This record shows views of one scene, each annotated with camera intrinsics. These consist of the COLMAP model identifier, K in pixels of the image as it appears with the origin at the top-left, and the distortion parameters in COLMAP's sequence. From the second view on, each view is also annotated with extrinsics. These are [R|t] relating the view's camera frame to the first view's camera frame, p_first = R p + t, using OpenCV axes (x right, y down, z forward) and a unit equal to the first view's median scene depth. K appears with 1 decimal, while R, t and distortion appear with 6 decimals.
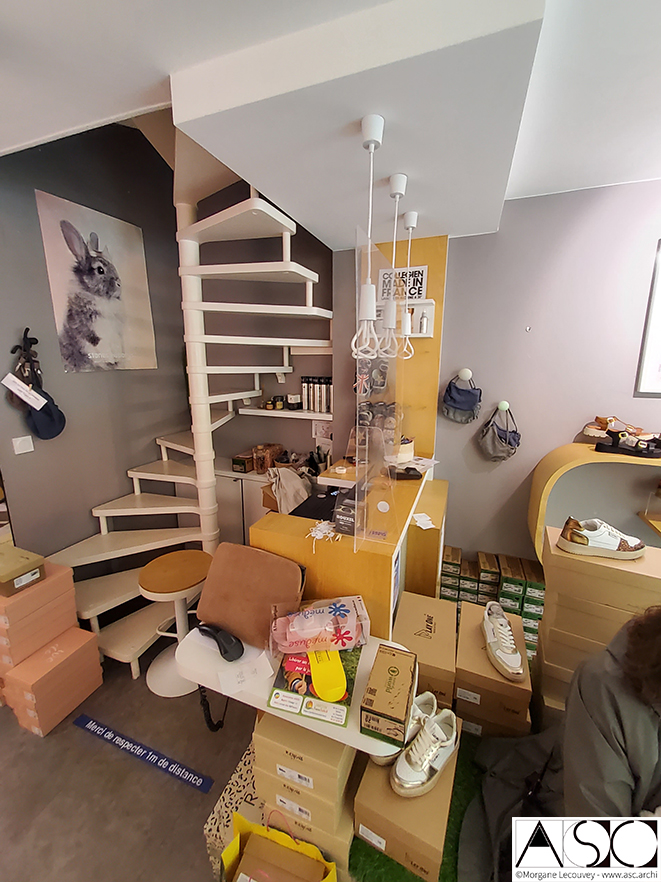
lens RADIAL K [[356.1, 0, 332.3], [0, 356.1, 427.5], [0, 0, 1]] dist [-0.001463, -0.000487]
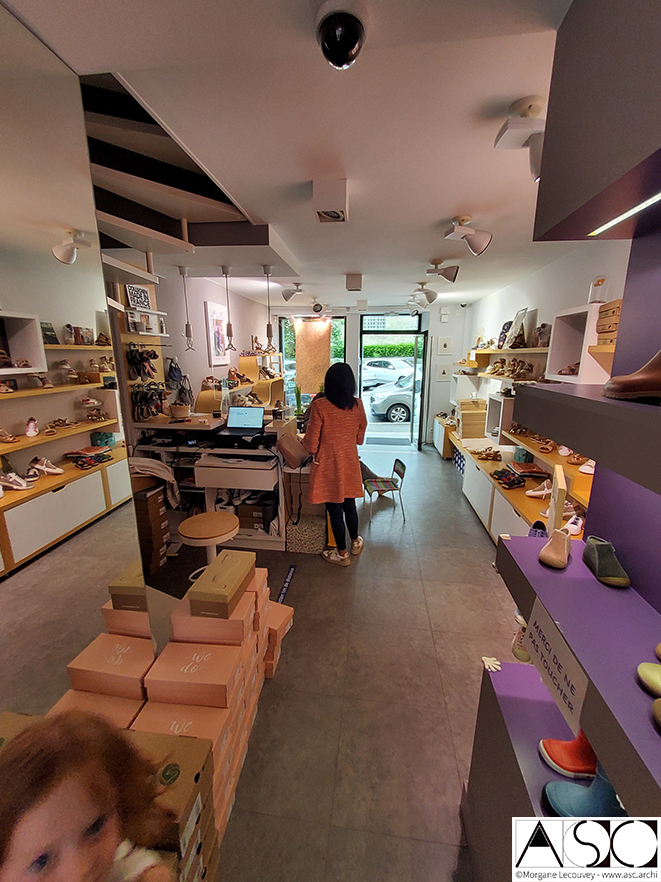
lens RADIAL K [[354.0, 0, 331.3], [0, 354.0, 434.6], [0, 0, 1]] dist [-0.001447, -0.000356]
pose [[-0.233882, -0.215648, 0.948048, -1.398913], [0.186955, 0.946921, 0.261513, -0.109170], [-0.954121, 0.238406, -0.181151, 0.650333]]
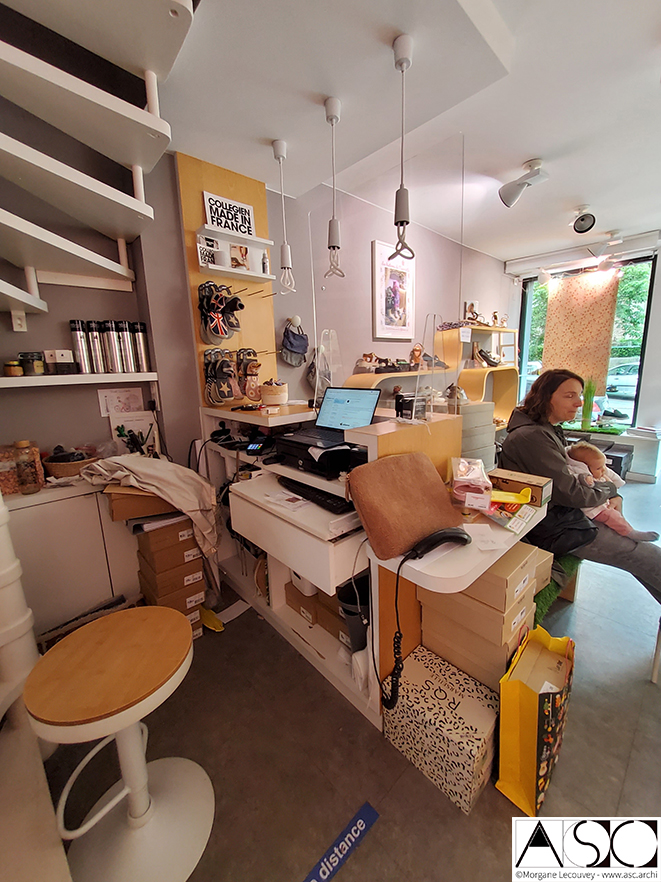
lens RADIAL K [[354.0, 0, 331.3], [0, 354.0, 434.6], [0, 0, 1]] dist [-0.001447, -0.000356]
pose [[0.437250, -0.180619, 0.881016, -0.591261], [0.202303, 0.974272, 0.099334, 0.106008], [-0.876291, 0.134798, 0.462540, 0.417566]]
